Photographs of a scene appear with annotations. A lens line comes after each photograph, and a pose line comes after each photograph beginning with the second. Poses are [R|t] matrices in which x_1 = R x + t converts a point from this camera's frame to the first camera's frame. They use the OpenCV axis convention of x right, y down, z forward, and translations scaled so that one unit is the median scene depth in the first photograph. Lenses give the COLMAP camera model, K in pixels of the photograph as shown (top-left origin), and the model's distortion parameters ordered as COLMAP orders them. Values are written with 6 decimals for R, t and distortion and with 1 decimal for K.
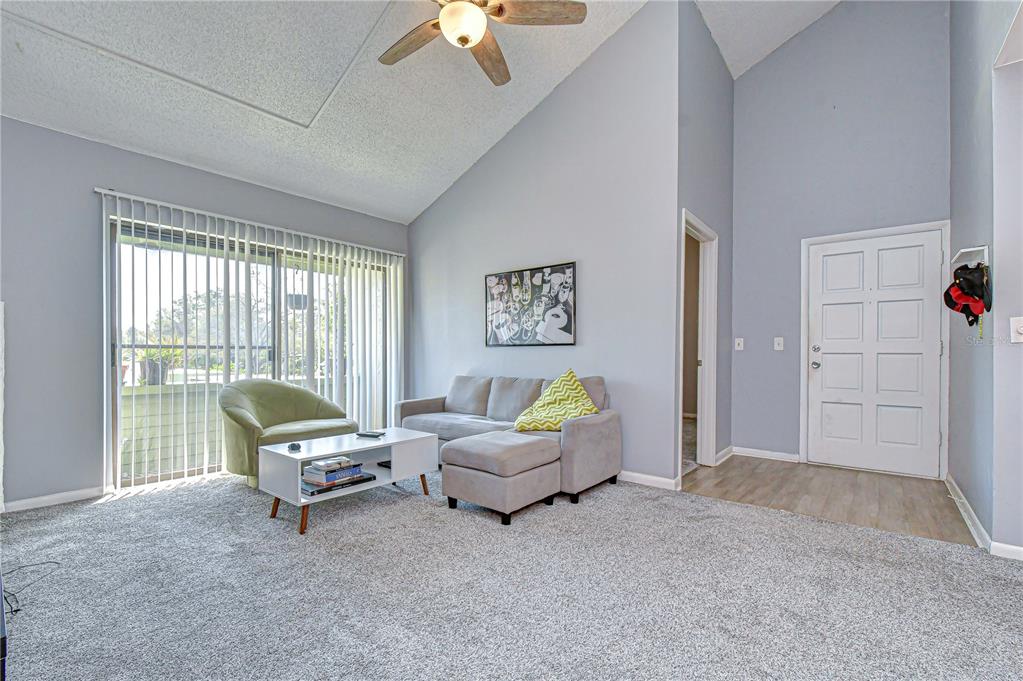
lens RADIAL K [[455.6, 0, 519.1], [0, 455.6, 354.9], [0, 0, 1]] dist [0.011525, -0.004465]
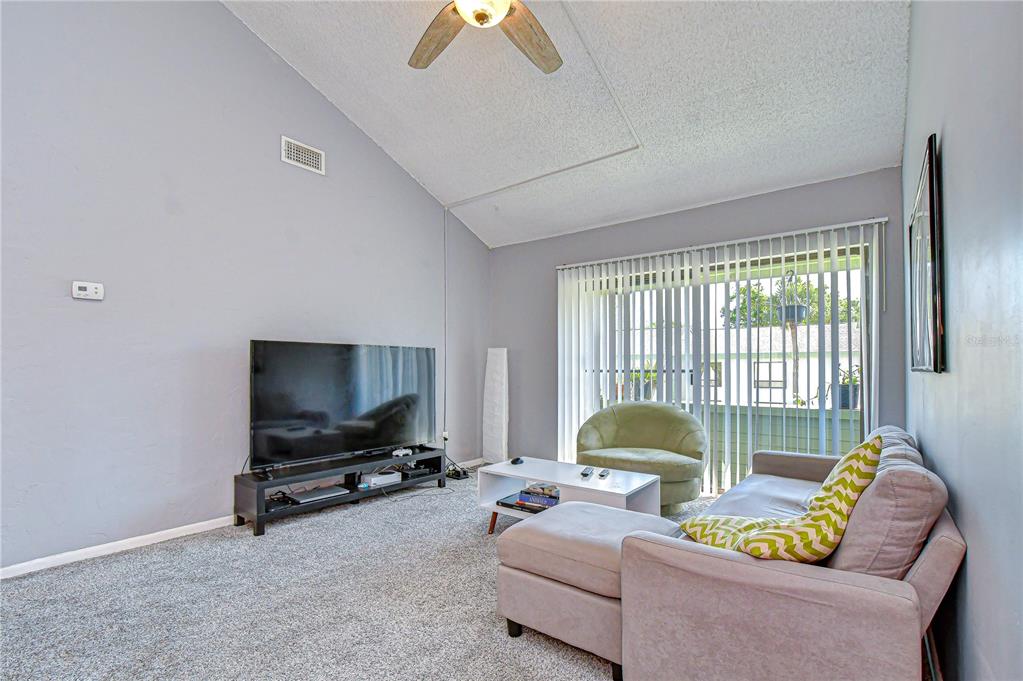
lens RADIAL K [[455.6, 0, 534.8], [0, 455.6, 361.9], [0, 0, 1]] dist [0.011525, -0.004465]
pose [[0.027056, -0.014414, -0.999530, 0.448434], [-0.002938, 0.999891, -0.014499, -0.022704], [0.999630, 0.003329, 0.027011, 0.684733]]
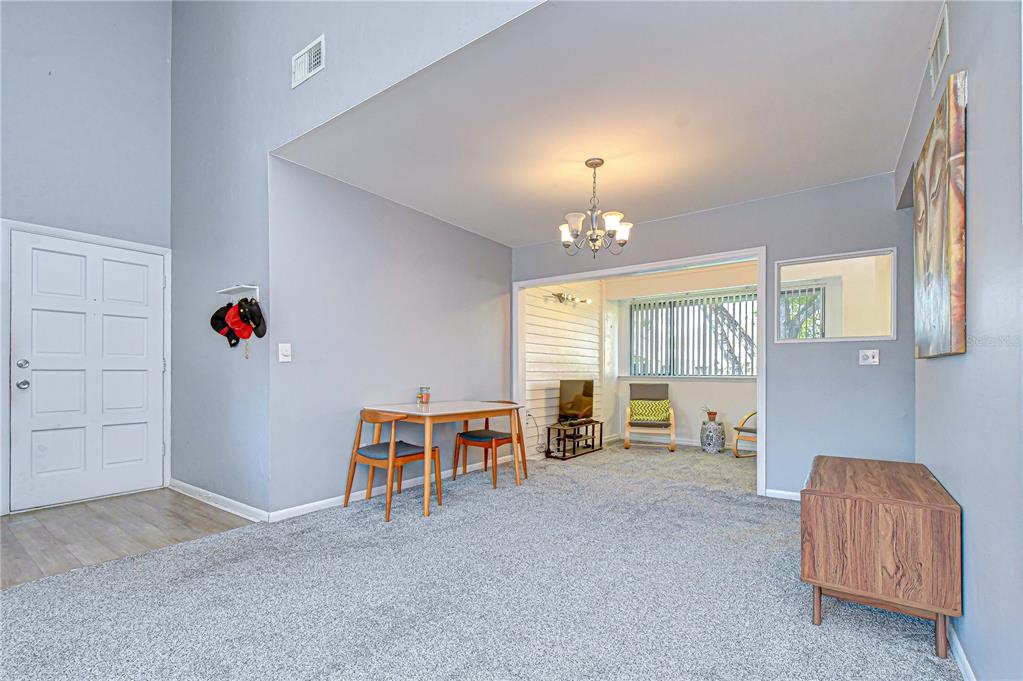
lens RADIAL K [[455.6, 0, 508.9], [0, 455.6, 370.0], [0, 0, 1]] dist [0.011525, -0.004465]
pose [[-0.041650, 0.005045, 0.999120, -0.169734], [0.003652, 0.999981, -0.004898, 0.003462], [-0.999126, 0.003445, -0.041668, 0.204625]]
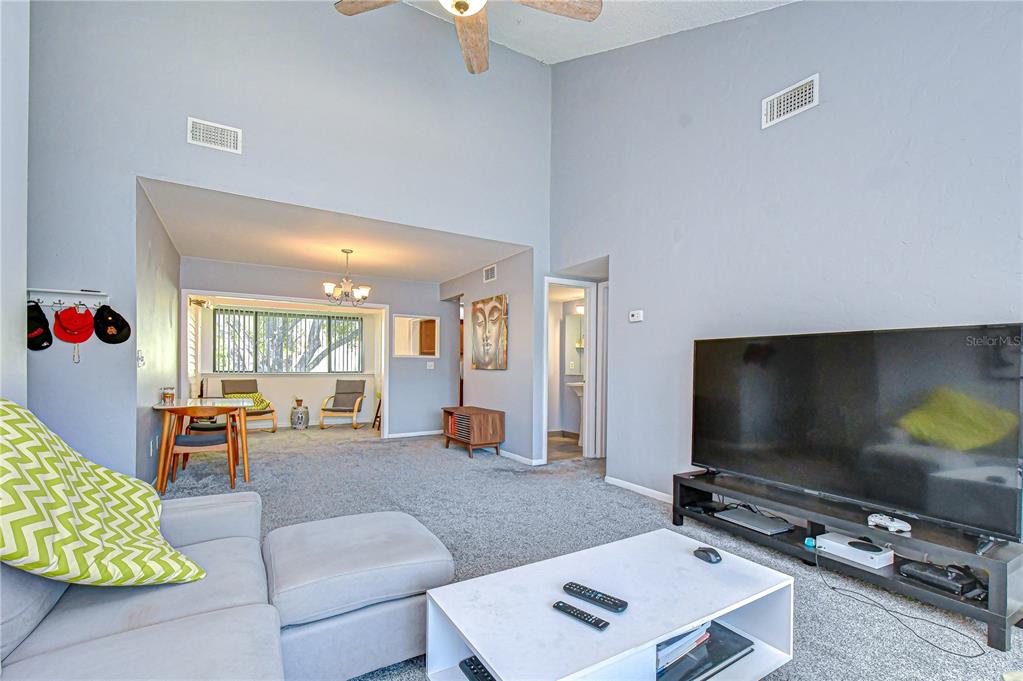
lens RADIAL K [[455.6, 0, 515.7], [0, 455.6, 367.0], [0, 0, 1]] dist [0.011525, -0.004465]
pose [[-0.934988, -0.007122, 0.354607, -0.327340], [-0.006573, 0.999975, 0.002753, -0.022255], [-0.354618, 0.000243, -0.935011, 1.087904]]
